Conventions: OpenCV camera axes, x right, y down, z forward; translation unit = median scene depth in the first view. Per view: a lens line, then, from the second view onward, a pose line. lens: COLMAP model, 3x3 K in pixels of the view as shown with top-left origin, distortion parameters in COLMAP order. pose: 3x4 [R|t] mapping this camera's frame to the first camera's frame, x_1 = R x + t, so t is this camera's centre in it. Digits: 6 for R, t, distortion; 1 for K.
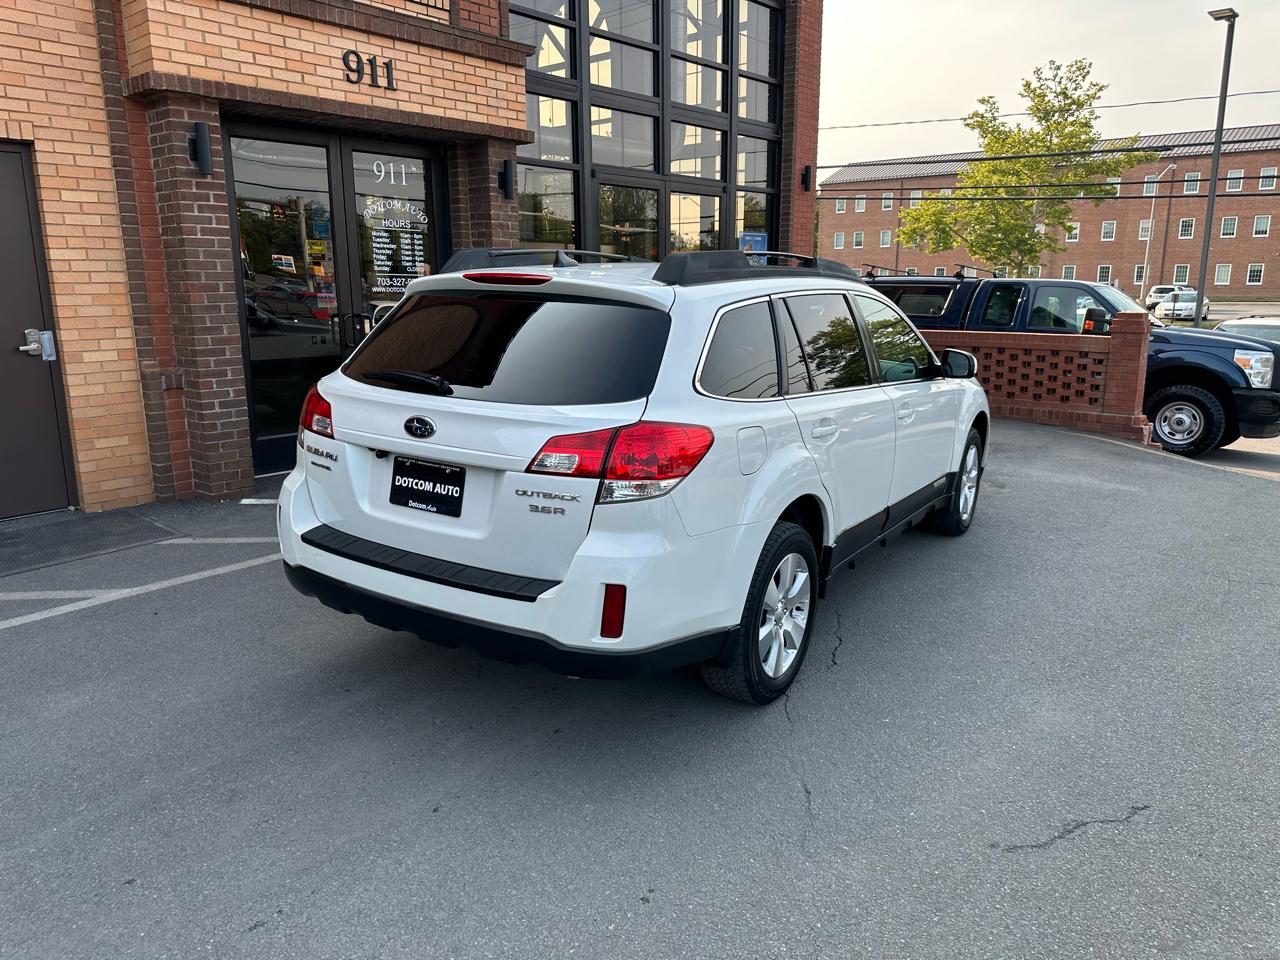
lens RADIAL K [[910.3, 0, 644.2], [0, 910.3, 483.6], [0, 0, 1]] dist [0.014900, -0.020836]
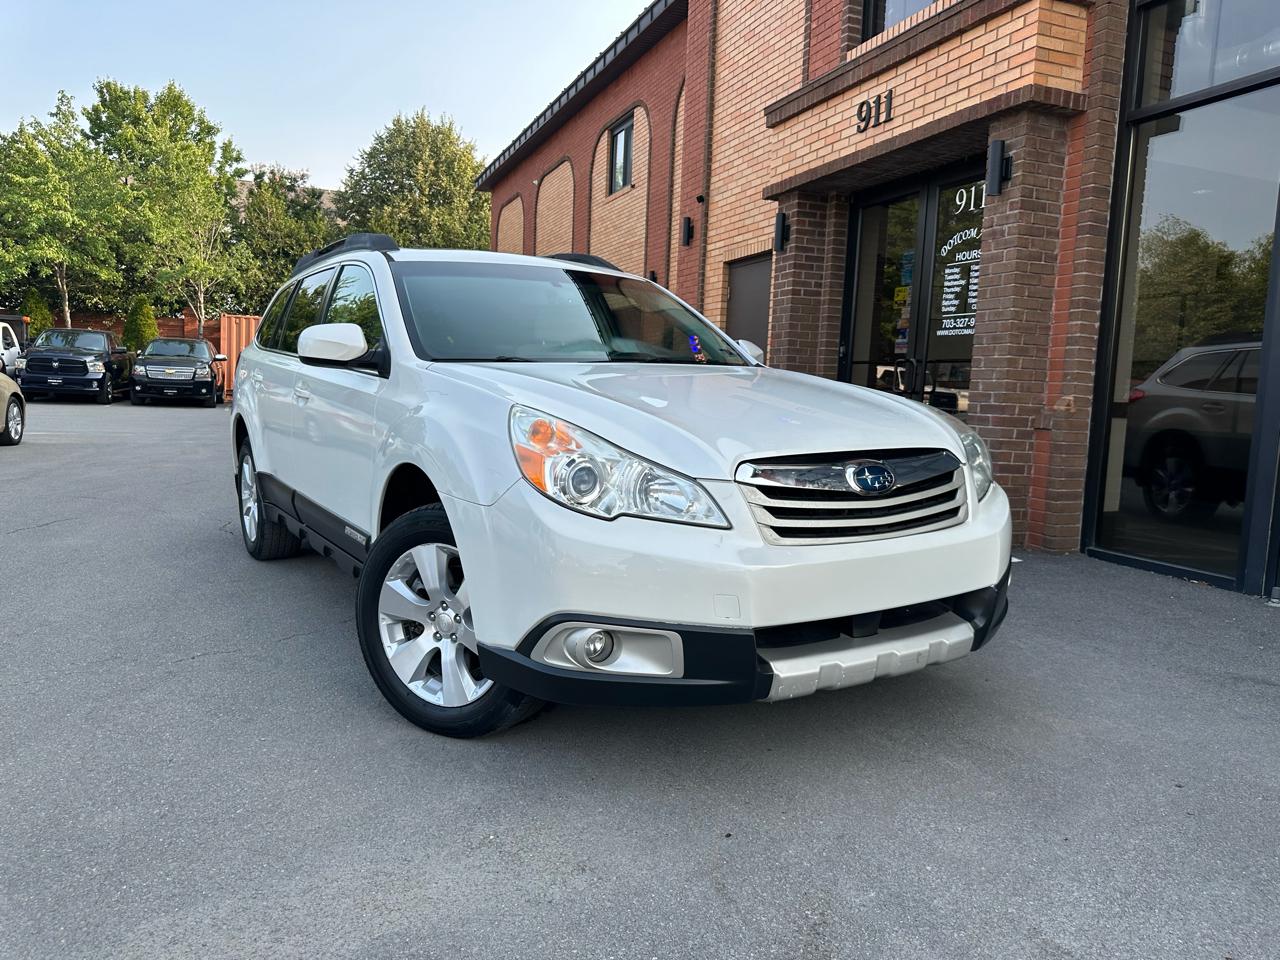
lens RADIAL K [[912.6, 0, 636.4], [0, 912.6, 482.0], [0, 0, 1]] dist [0.006088, -0.012379]
pose [[-0.464012, 0.073329, -0.882788, 0.710640], [-0.231777, 0.951800, 0.200889, -0.203456], [0.854969, 0.297825, -0.424651, 1.288557]]
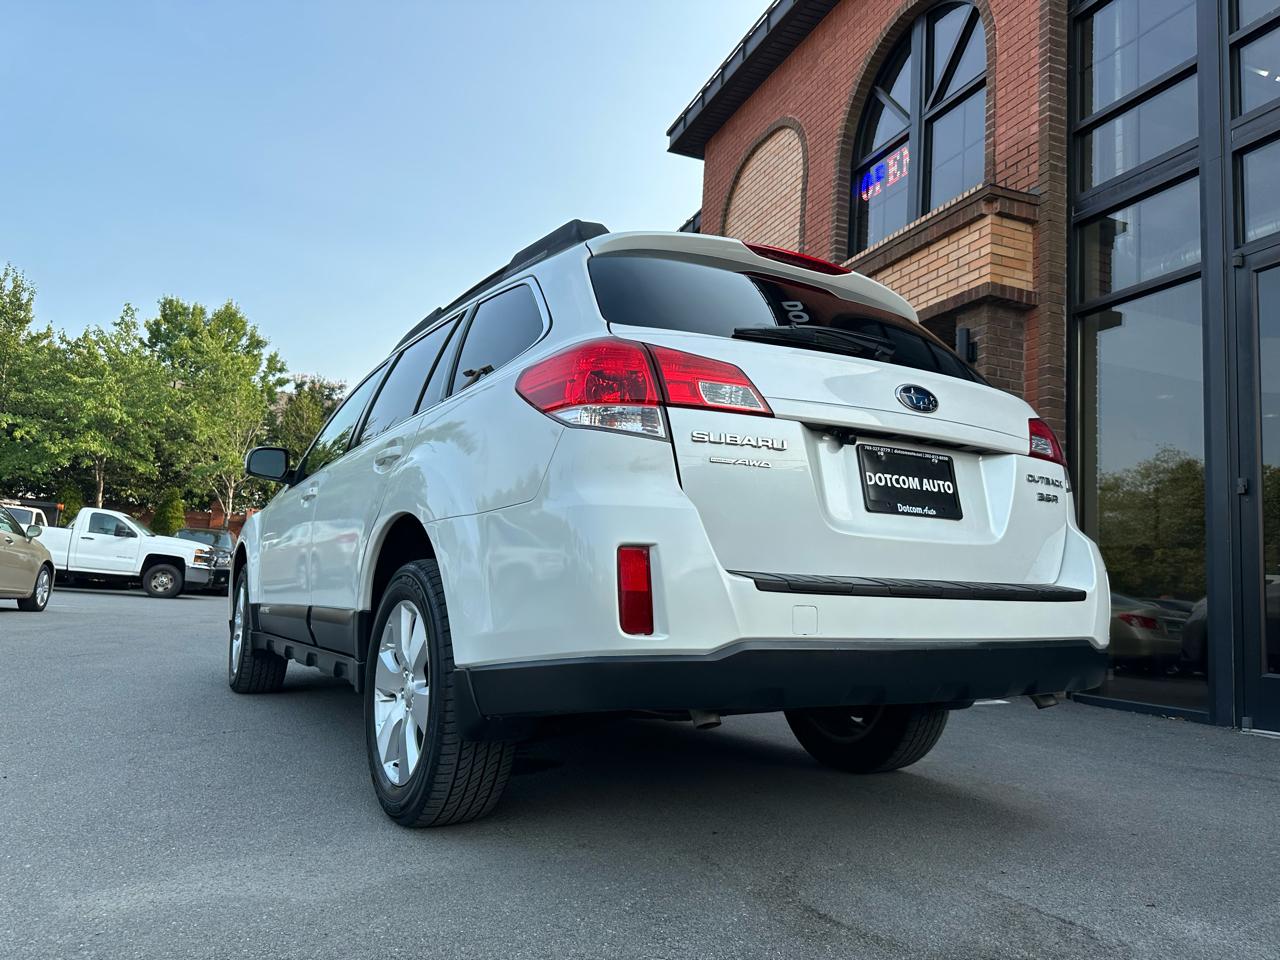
lens RADIAL K [[904.9, 0, 649.3], [0, 904.9, 478.0], [0, 0, 1]] dist [0.035226, -0.048979]
pose [[-0.461946, -0.149058, -0.874293, 0.763490], [-0.254848, 0.966512, -0.030127, -0.145955], [0.849505, 0.208895, -0.484463, 1.337381]]
